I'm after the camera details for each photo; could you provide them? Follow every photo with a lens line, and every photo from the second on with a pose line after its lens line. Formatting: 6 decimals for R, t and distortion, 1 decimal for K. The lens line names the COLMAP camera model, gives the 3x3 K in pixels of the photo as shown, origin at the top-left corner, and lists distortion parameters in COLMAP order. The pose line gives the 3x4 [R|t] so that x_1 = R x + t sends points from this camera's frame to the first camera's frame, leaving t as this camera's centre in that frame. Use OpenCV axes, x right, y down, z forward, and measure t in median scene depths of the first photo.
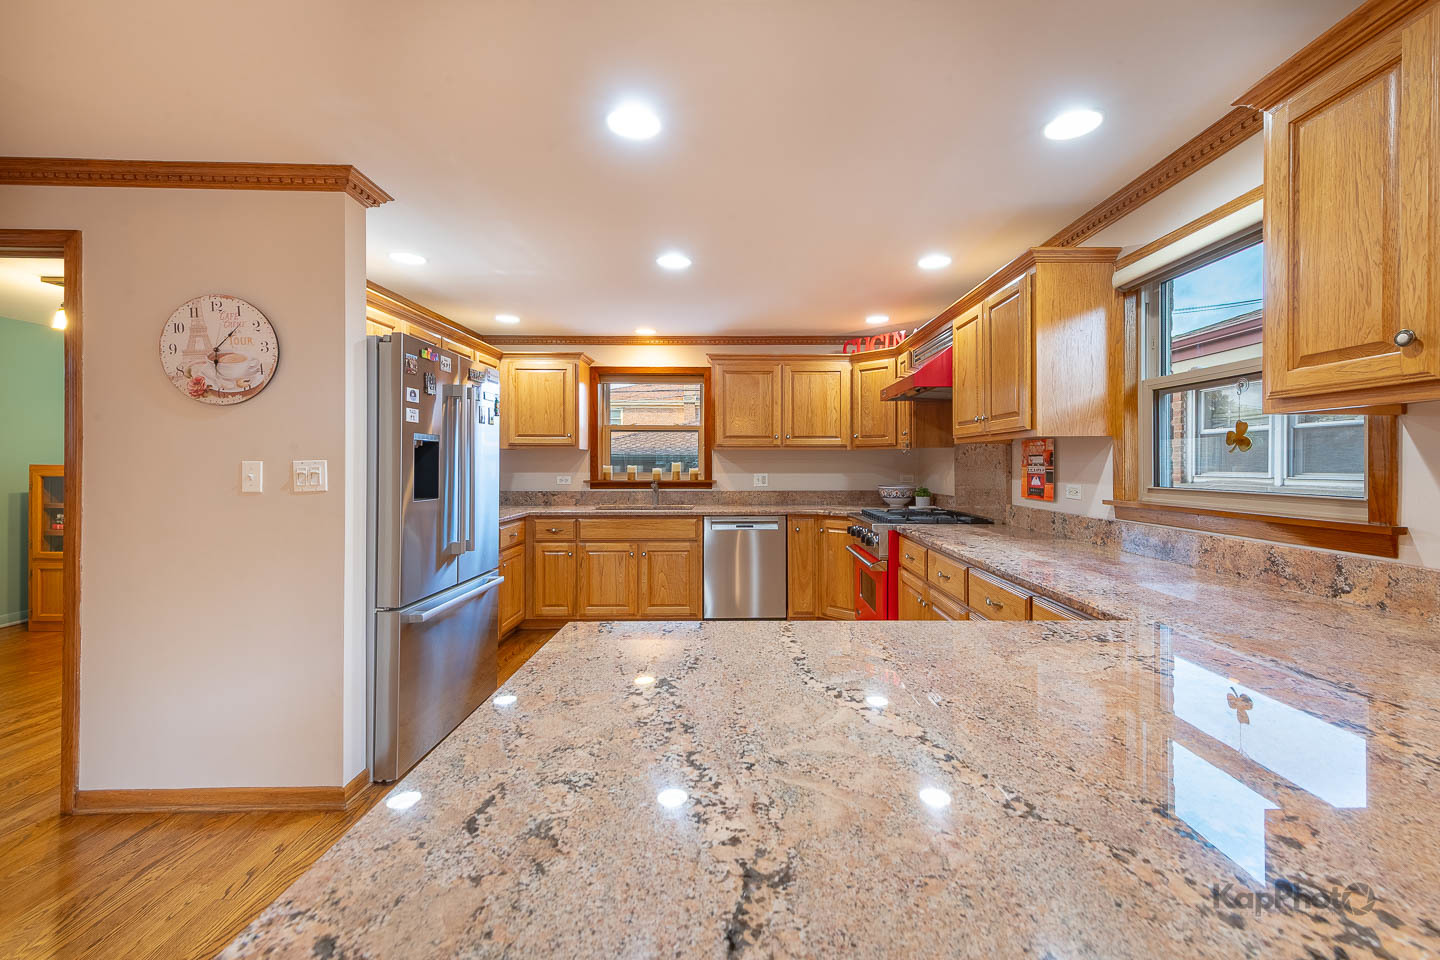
lens RADIAL K [[565.2, 0, 758.2], [0, 565.2, 460.5], [0, 0, 1]] dist [0.006776, -0.001479]
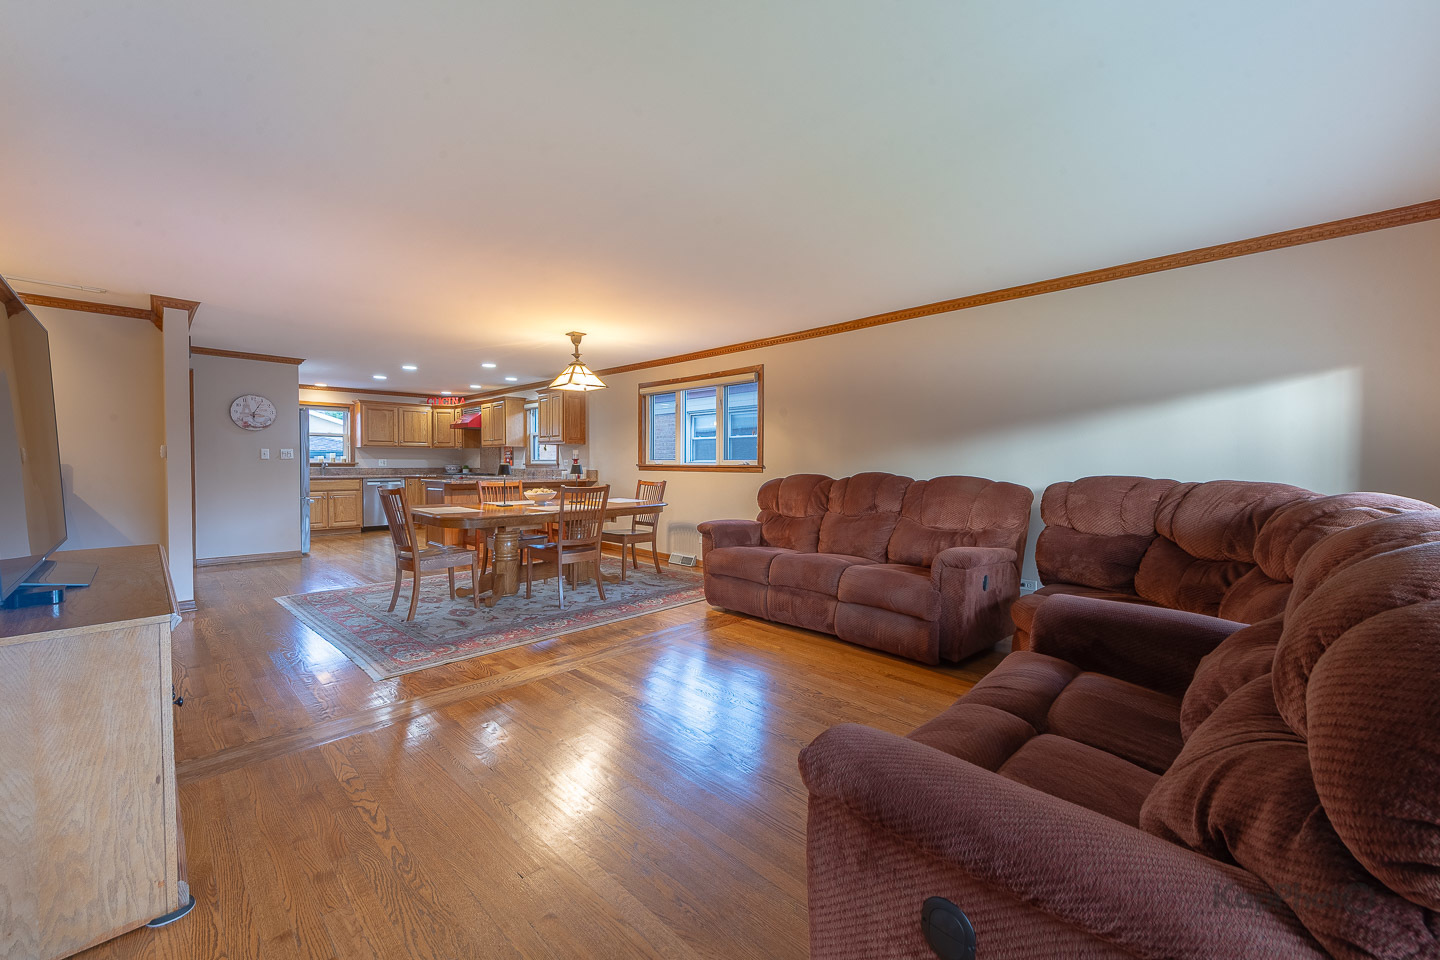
lens RADIAL K [[565.2, 0, 697.3], [0, 565.2, 481.9], [0, 0, 1]] dist [0.006776, -0.001479]
pose [[0.737253, -0.019486, 0.675336, -0.676120], [-0.005447, 0.999380, 0.034782, 0.033952], [-0.675595, -0.029322, 0.736690, -1.584621]]
